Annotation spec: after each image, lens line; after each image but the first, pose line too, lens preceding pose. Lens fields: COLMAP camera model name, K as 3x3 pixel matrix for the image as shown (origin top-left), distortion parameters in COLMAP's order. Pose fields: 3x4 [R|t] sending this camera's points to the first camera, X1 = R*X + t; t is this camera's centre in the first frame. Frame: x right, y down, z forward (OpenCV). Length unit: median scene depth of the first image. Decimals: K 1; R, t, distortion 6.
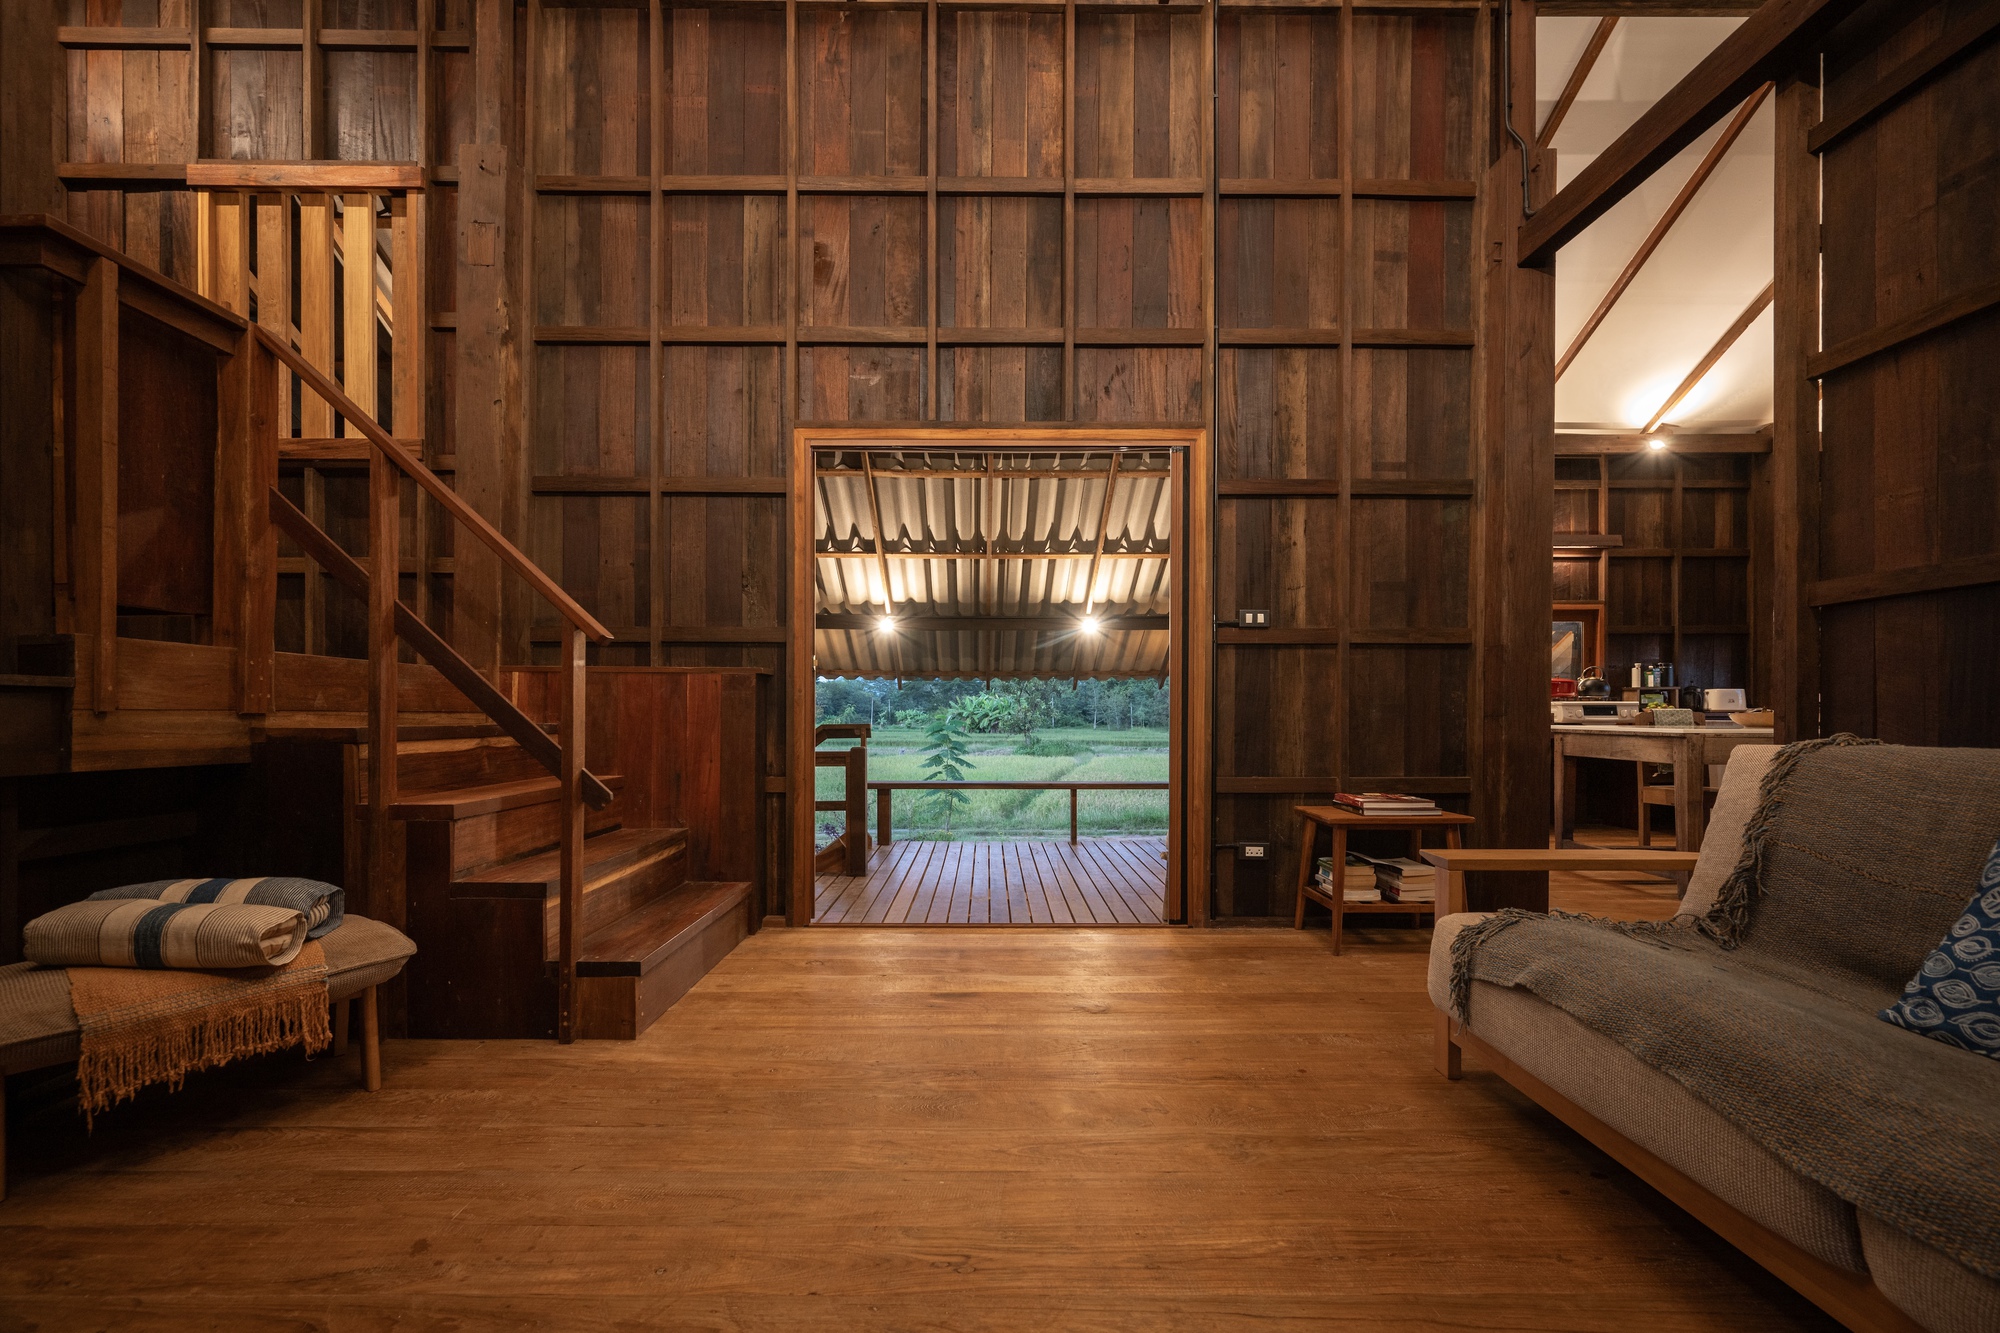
lens RADIAL K [[799.0, 0, 996.5], [0, 799.0, 715.4], [0, 0, 1]] dist [-0.001803, -0.000114]
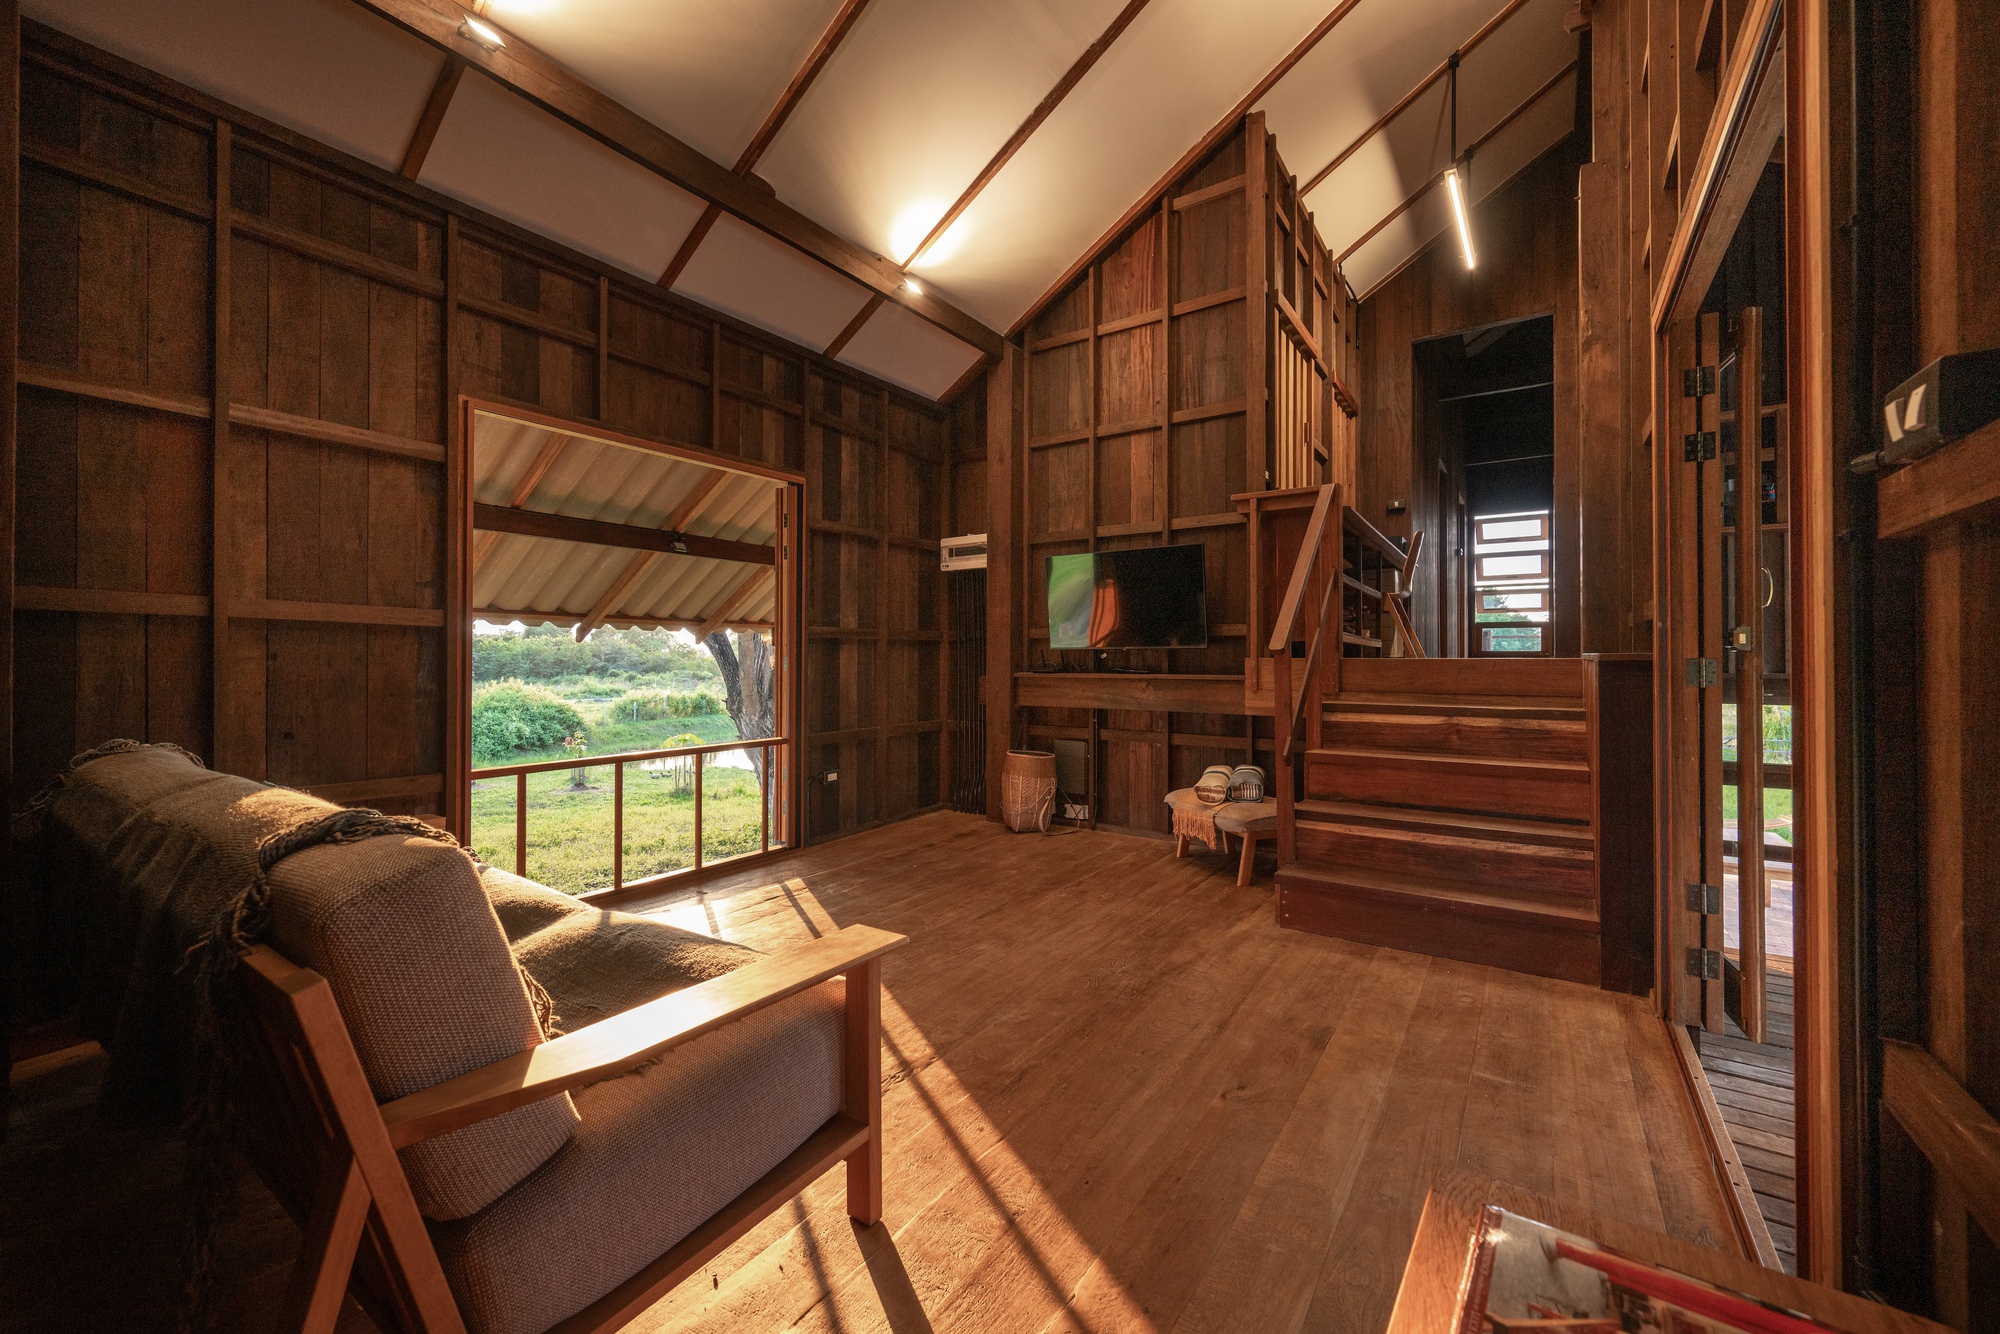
lens RADIAL K [[793.9, 0, 999.2], [0, 793.9, 653.4], [0, 0, 1]] dist [-0.000901, -0.000027]
pose [[-0.575456, -0.010558, -0.817765, 0.770392], [-0.004231, 0.999942, -0.009933, -0.054385], [0.817822, -0.002256, -0.575467, 1.078937]]
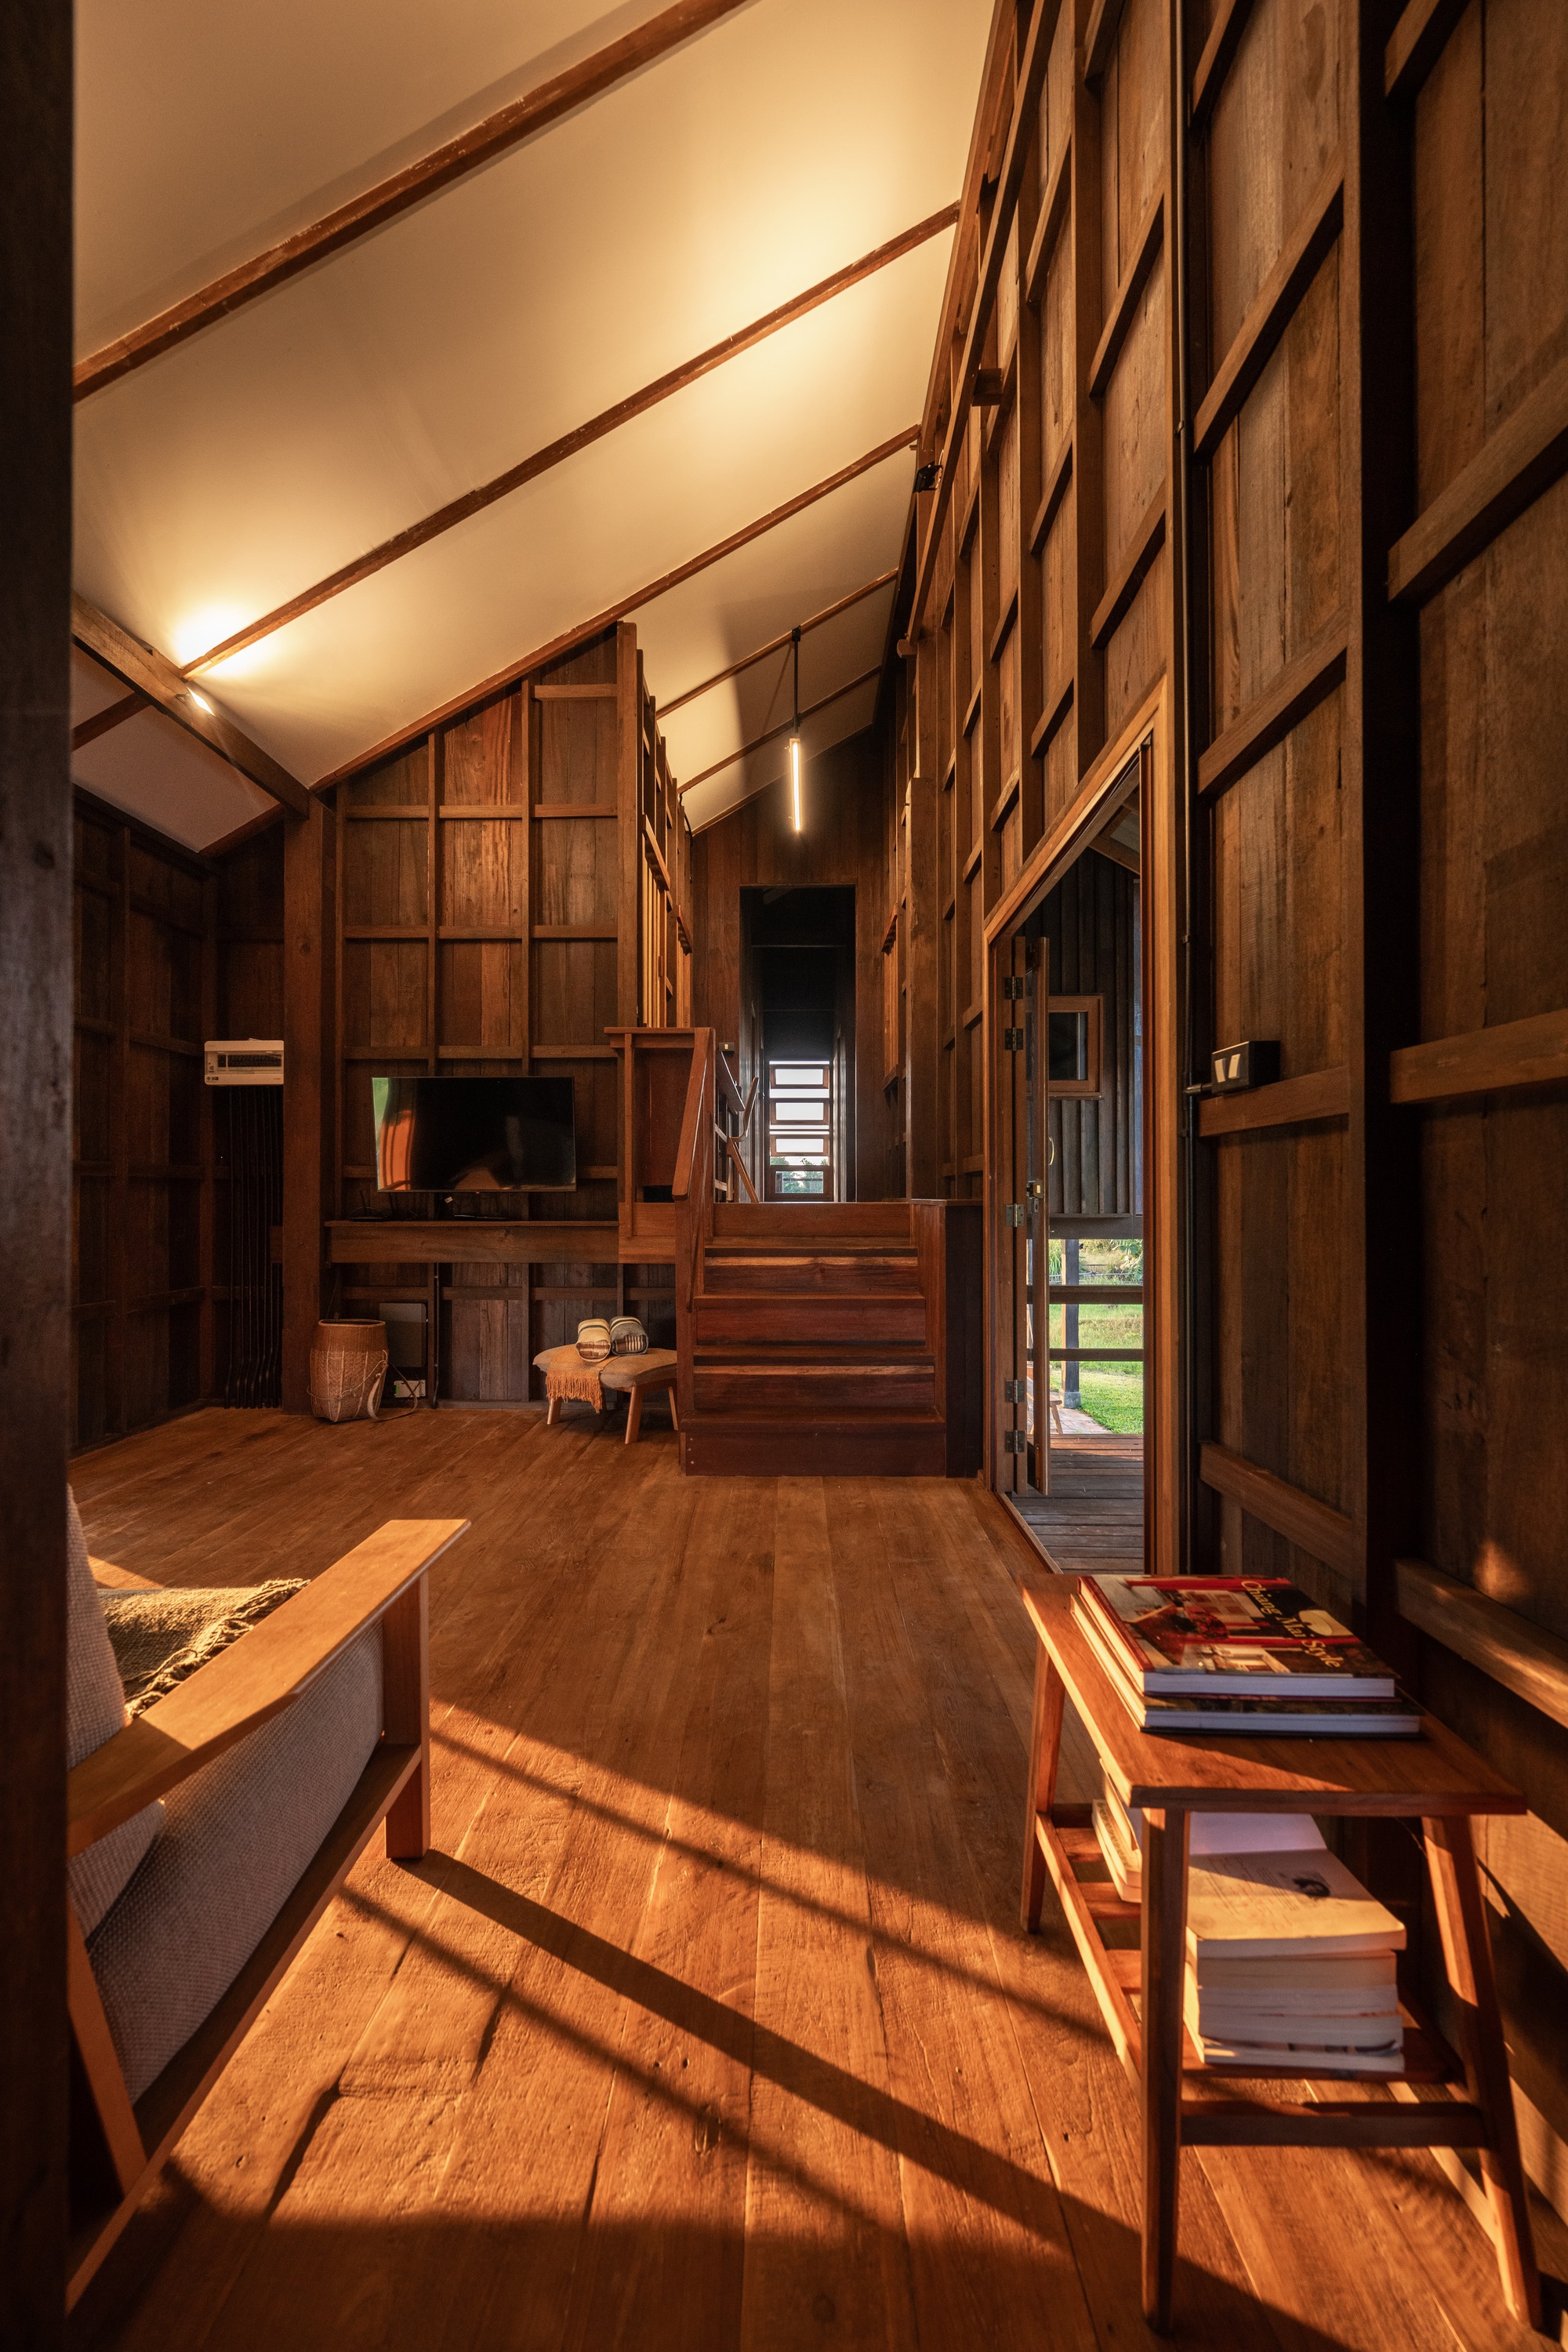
lens RADIAL K [[939.7, 0, 780.0], [0, 939.7, 1194.7], [0, 0, 1]] dist [-0.001803, -0.000114]
pose [[-0.024524, -0.009772, -0.999651, 0.931923], [-0.000974, 0.999952, -0.009751, -0.060393], [0.999699, 0.000735, -0.024533, 0.923994]]
